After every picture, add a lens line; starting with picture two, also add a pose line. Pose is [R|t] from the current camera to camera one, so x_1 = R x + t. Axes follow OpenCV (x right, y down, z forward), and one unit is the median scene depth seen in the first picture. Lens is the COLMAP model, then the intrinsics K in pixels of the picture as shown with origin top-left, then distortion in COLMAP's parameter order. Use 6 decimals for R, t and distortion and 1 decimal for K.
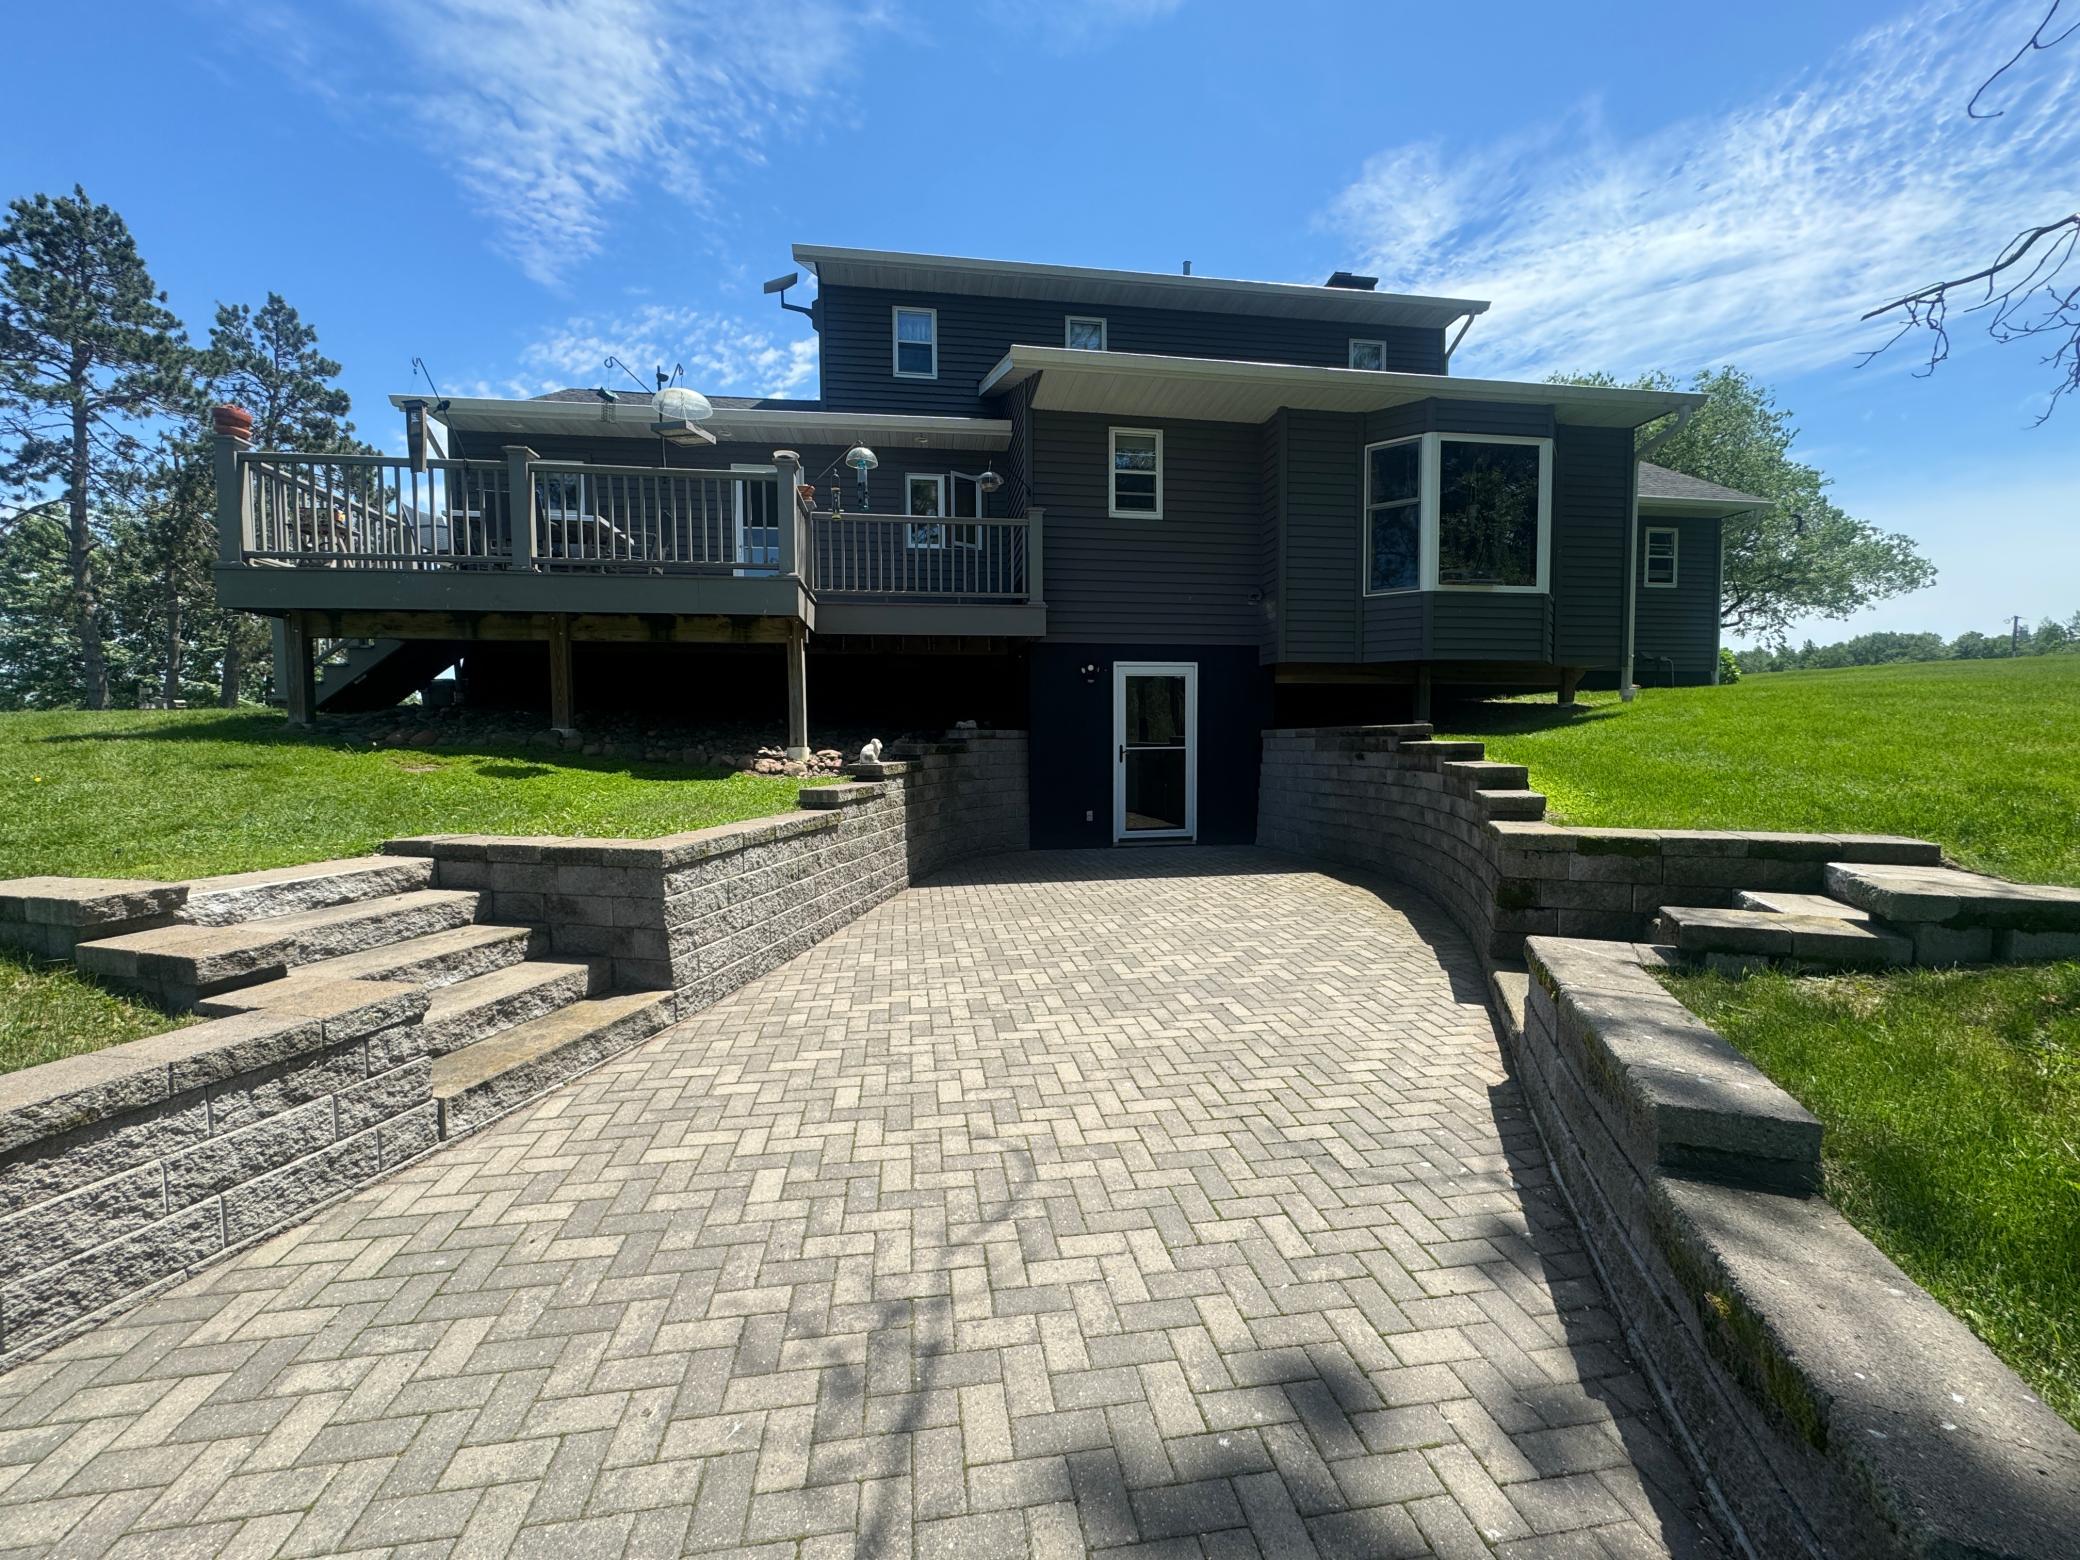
lens RADIAL K [[831.9, 0, 1053.3], [0, 831.9, 777.1], [0, 0, 1]] dist [0.000497, -0.000174]
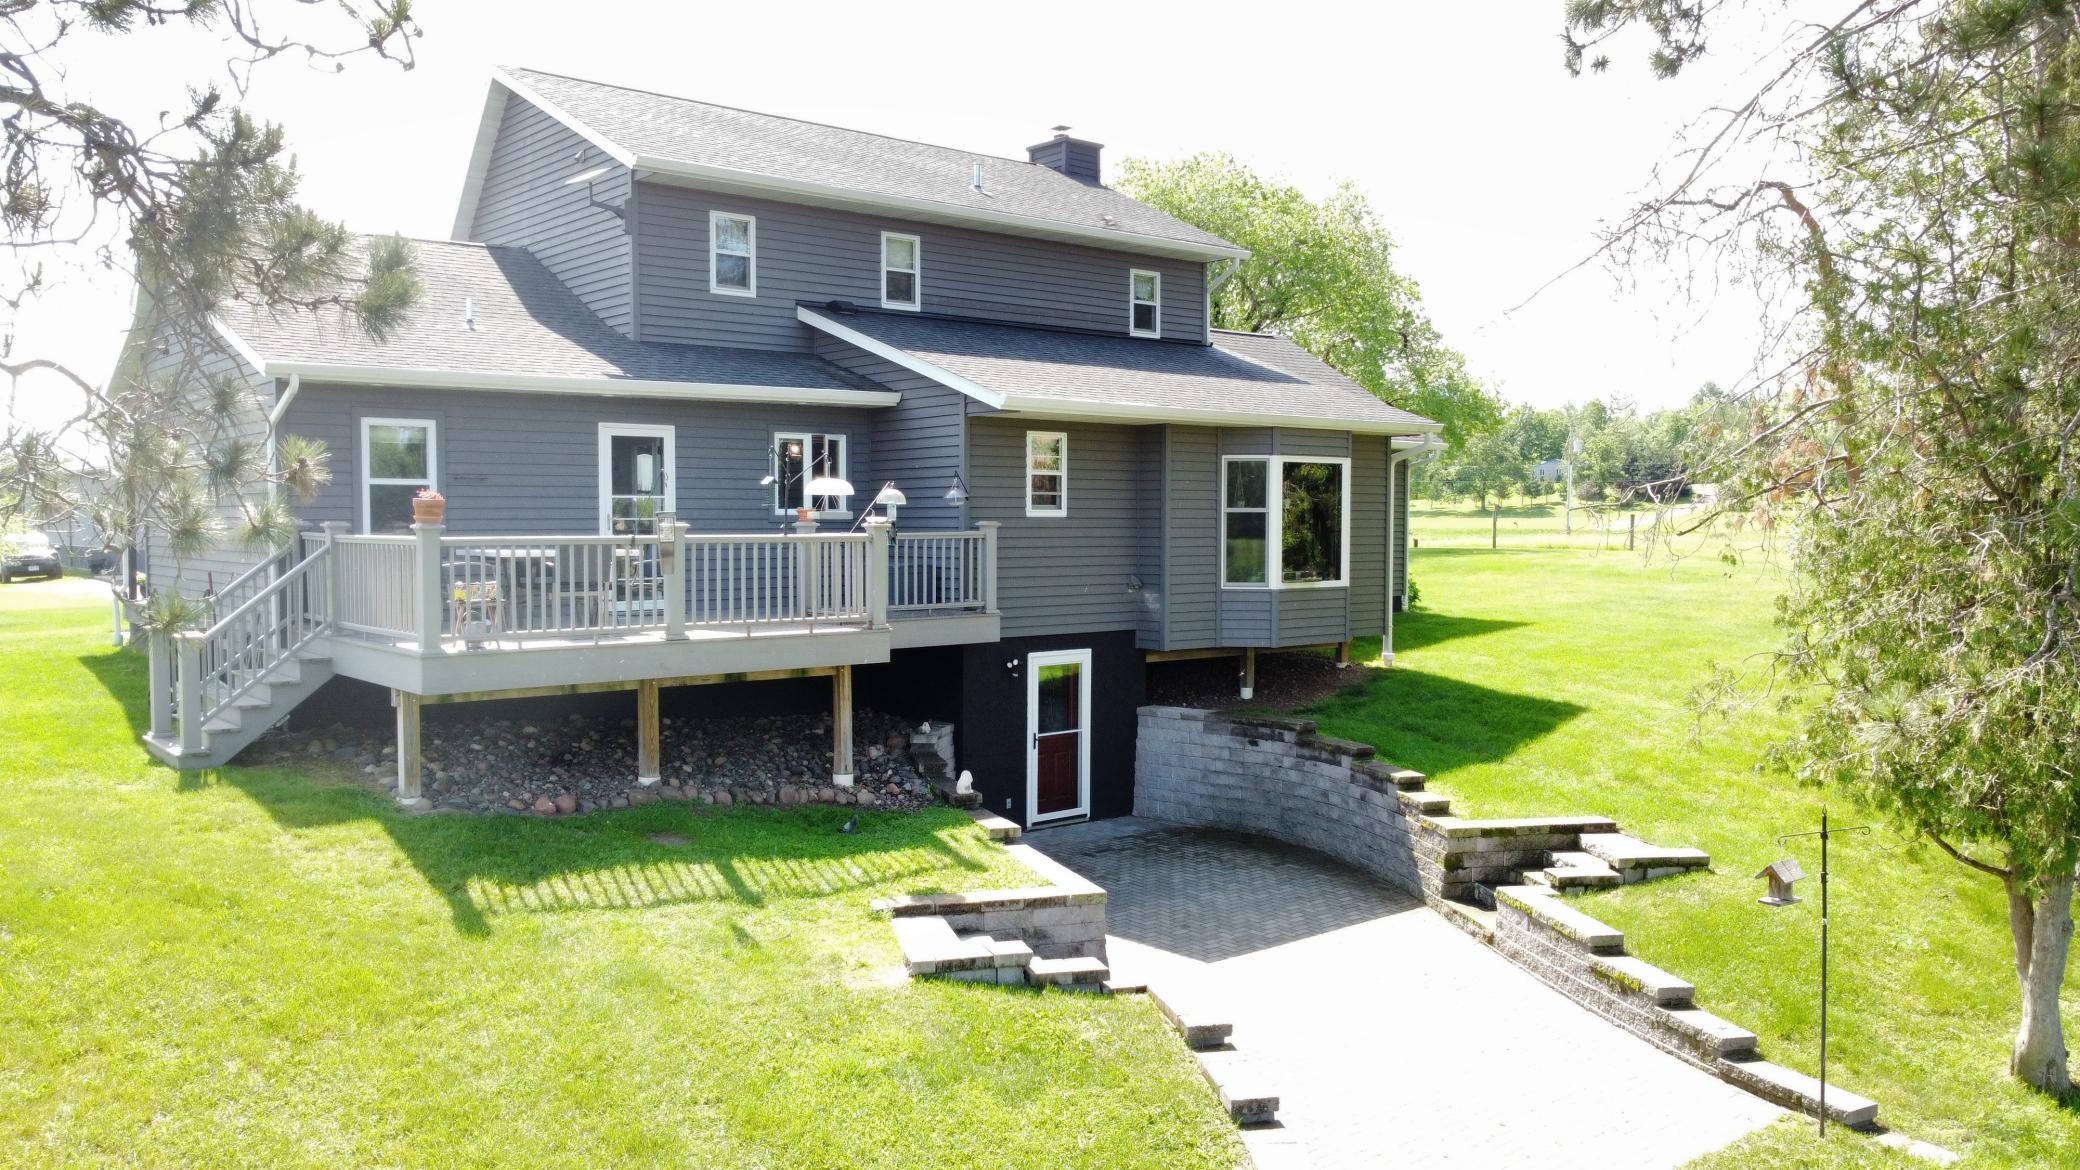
lens RADIAL K [[1616.4, 0, 1035.6], [0, 1616.4, 588.0], [0, 0, 1]] dist [0.008429, -0.017665]
pose [[0.852405, -0.018194, 0.522566, -1.000988], [0.016355, 0.999833, 0.008132, -0.243441], [-0.522627, 0.001615, 0.852560, -0.745563]]
